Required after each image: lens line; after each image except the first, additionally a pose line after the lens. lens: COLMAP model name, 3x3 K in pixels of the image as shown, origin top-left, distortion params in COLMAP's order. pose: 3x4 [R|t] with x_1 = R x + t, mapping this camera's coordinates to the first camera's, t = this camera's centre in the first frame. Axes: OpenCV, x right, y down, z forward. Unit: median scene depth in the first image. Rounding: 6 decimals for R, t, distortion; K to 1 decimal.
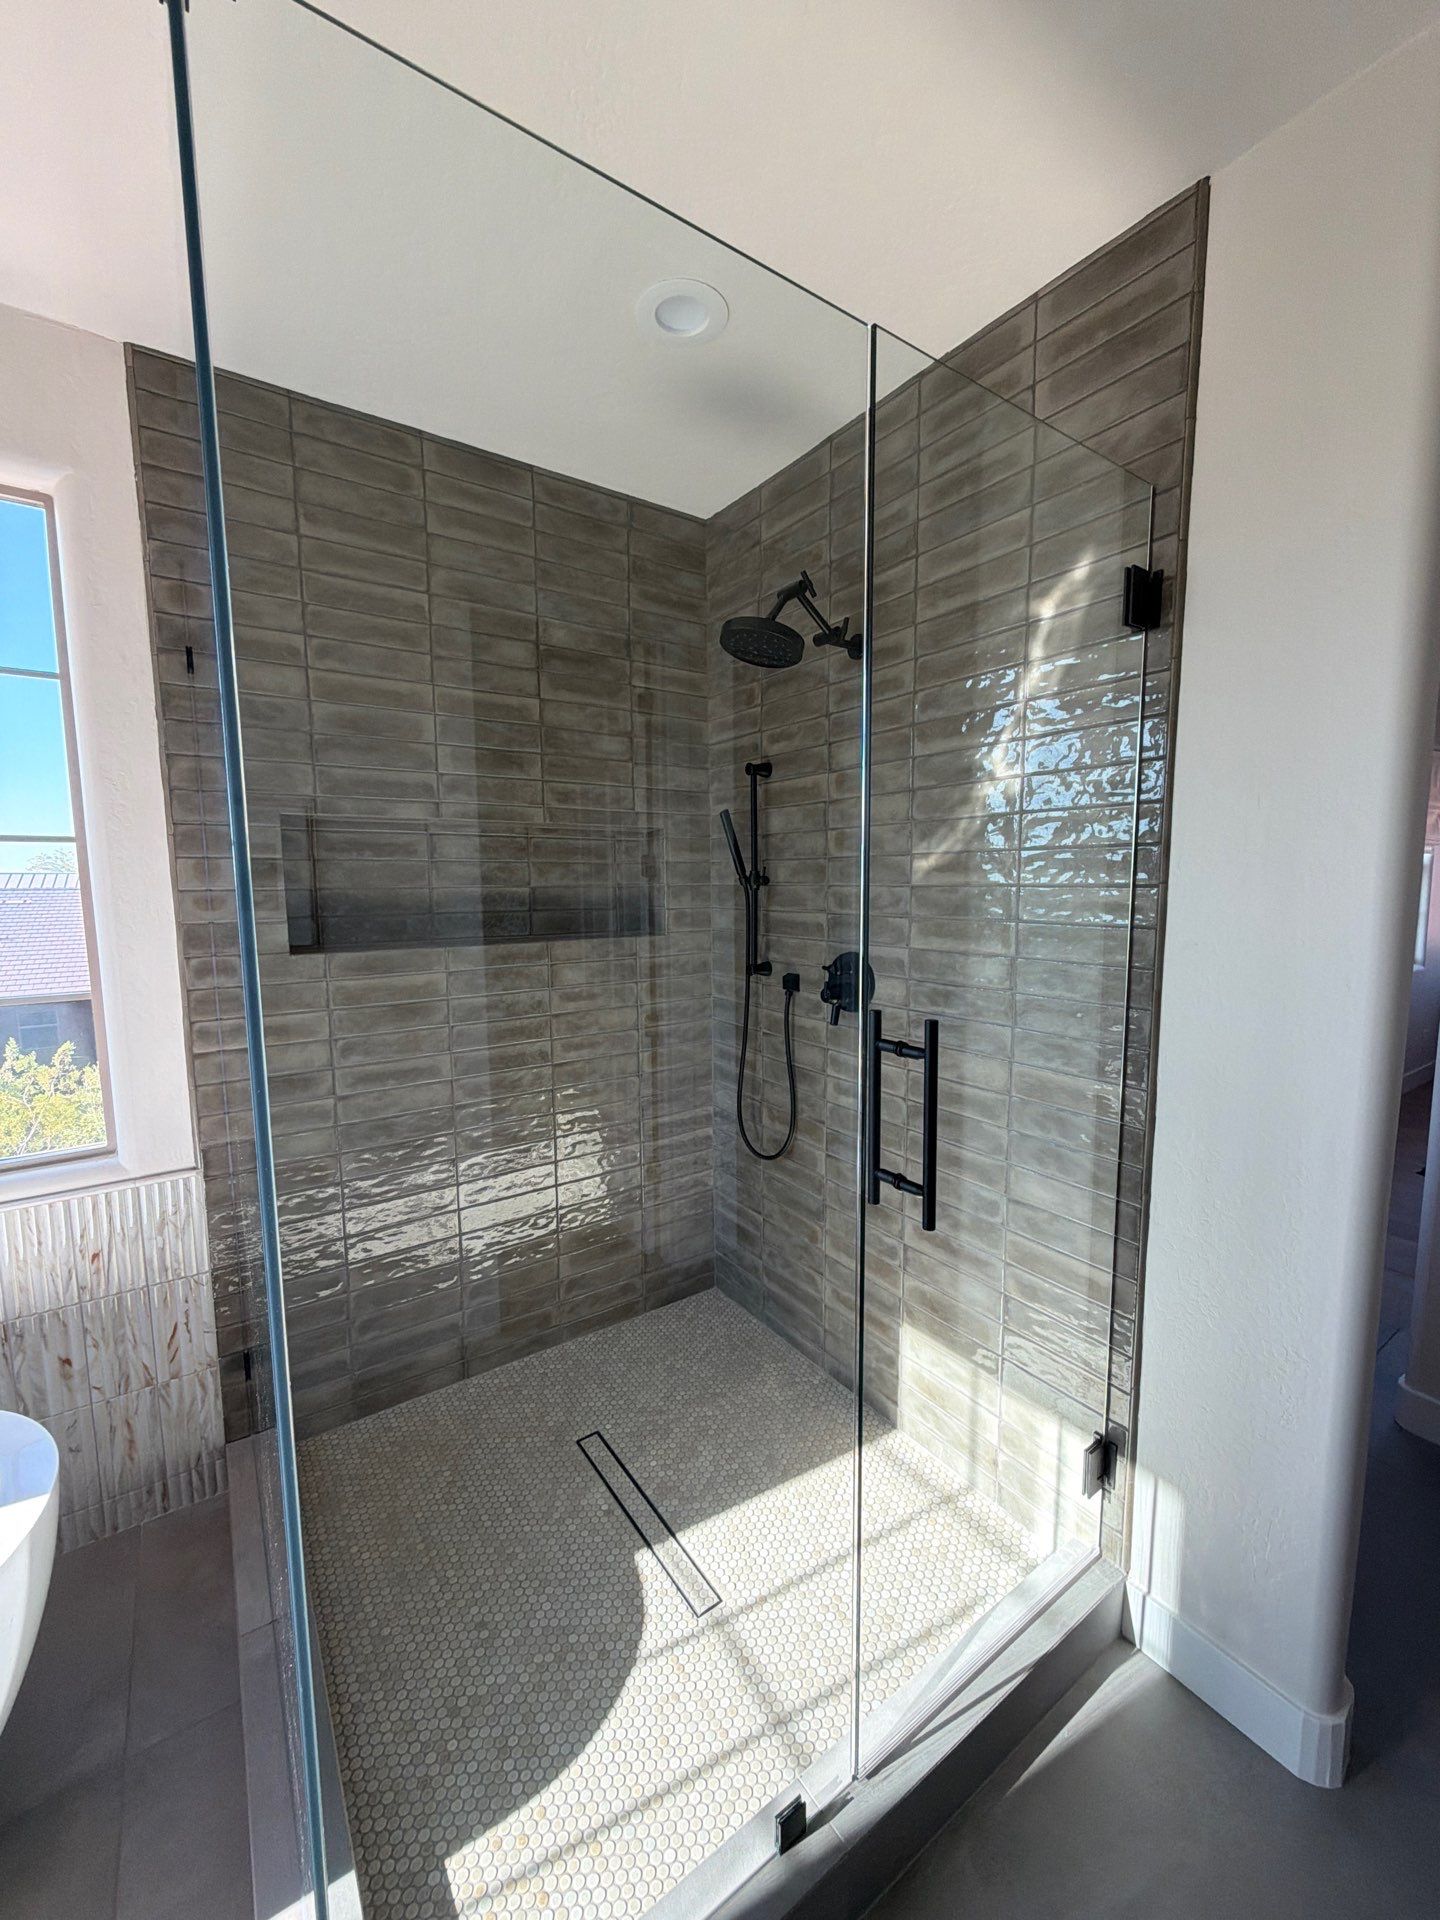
lens RADIAL K [[765.3, 0, 720.0], [0, 765.3, 960.0], [0, 0, 1]] dist [0.001028, 0.000098]
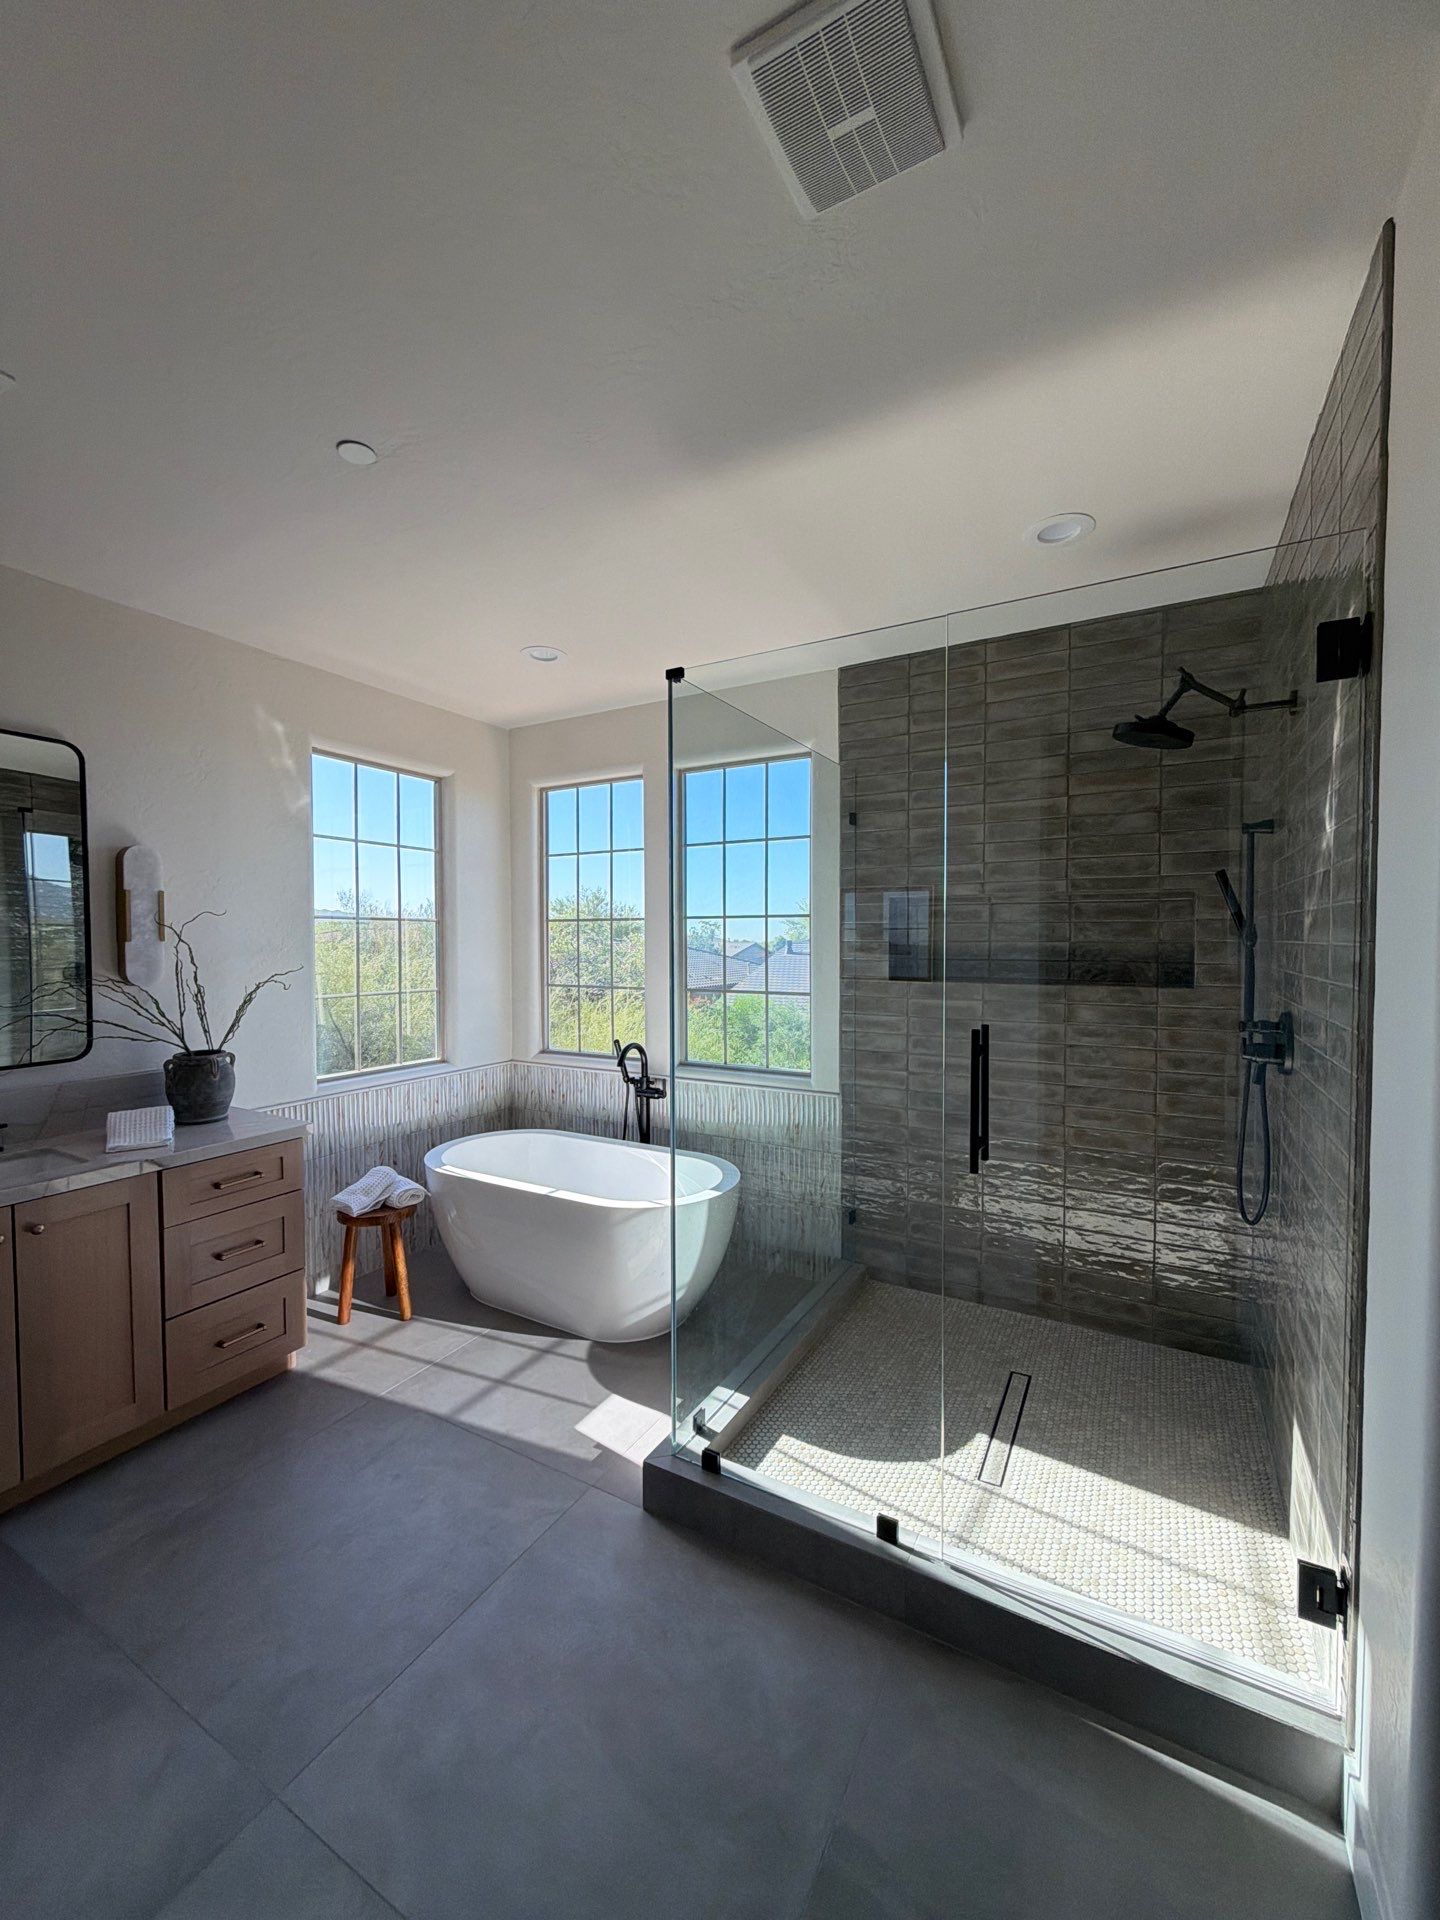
lens RADIAL K [[765.3, 0, 720.0], [0, 765.3, 960.0], [0, 0, 1]] dist [0.001028, 0.000098]
pose [[0.432203, 0.027508, -0.901357, 0.726718], [-0.097391, 0.995112, -0.016330, 0.011318], [0.896502, 0.094842, 0.432769, -0.057676]]
